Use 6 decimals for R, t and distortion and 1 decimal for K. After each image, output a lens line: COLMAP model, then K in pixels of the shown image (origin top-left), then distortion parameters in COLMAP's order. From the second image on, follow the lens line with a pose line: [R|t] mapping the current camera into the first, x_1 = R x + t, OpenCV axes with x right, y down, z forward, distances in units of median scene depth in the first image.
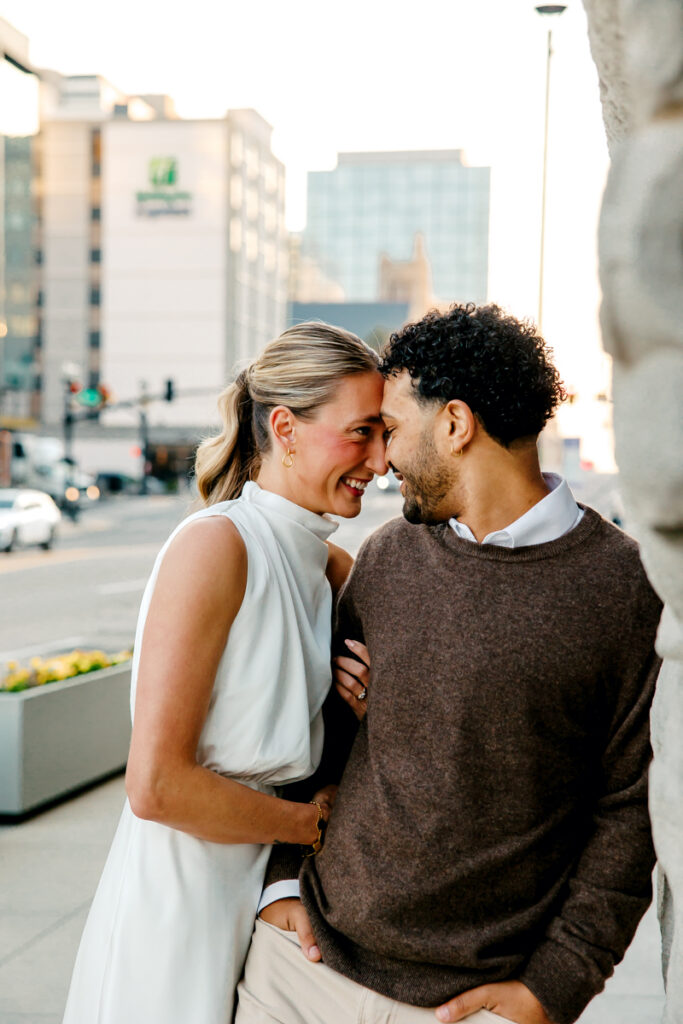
lens RADIAL K [[1732.2, 0, 331.9], [0, 1732.2, 511.3], [0, 0, 1]] dist [0.245449, 0.000000]
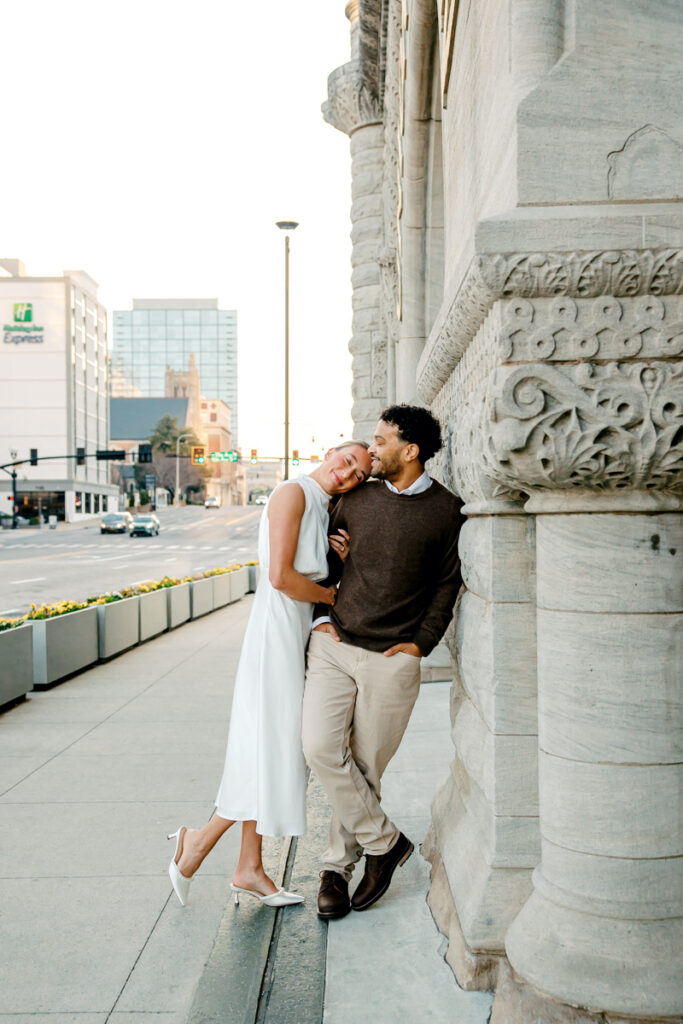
lens RADIAL K [[1113.3, 0, 345.3], [0, 1113.3, 539.4], [0, 0, 1]] dist [0.080200, 0.000000]
pose [[0.983574, -0.020286, 0.179360, -0.320237], [0.019378, 0.999789, 0.006813, 0.081079], [-0.179461, -0.003225, 0.983760, -0.759059]]
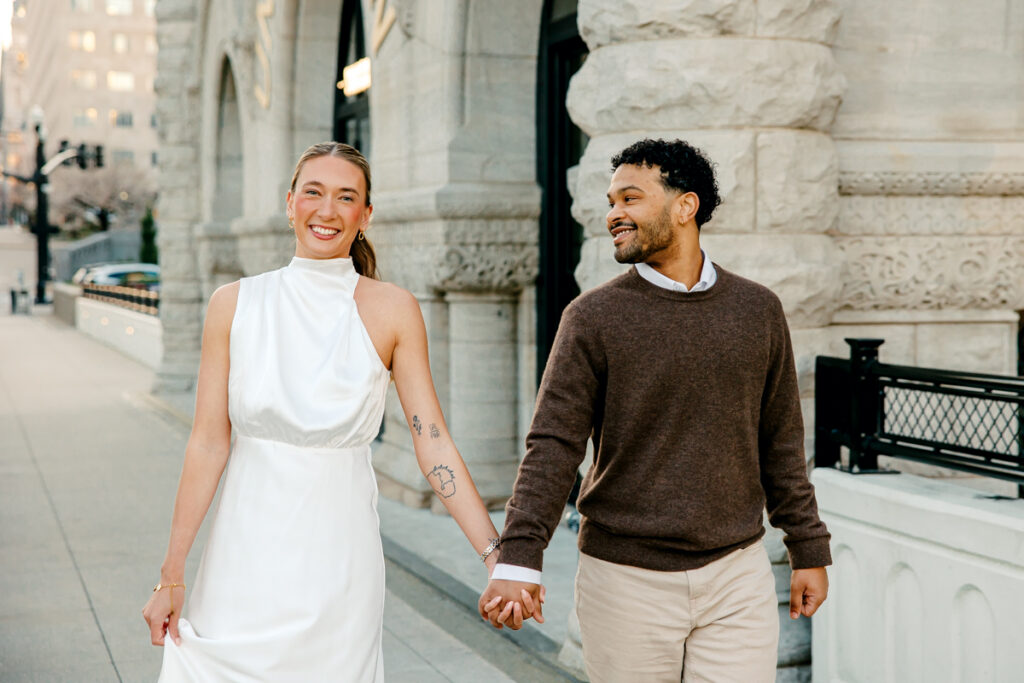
lens RADIAL K [[1732.2, 0, 545.3], [0, 1732.2, 315.9], [0, 0, 1]] dist [0.245449, 0.000000]
pose [[0.877846, -0.027856, 0.478133, -2.038671], [0.015367, 0.999431, 0.030013, -0.043565], [-0.478697, -0.018999, 0.877775, -4.053894]]
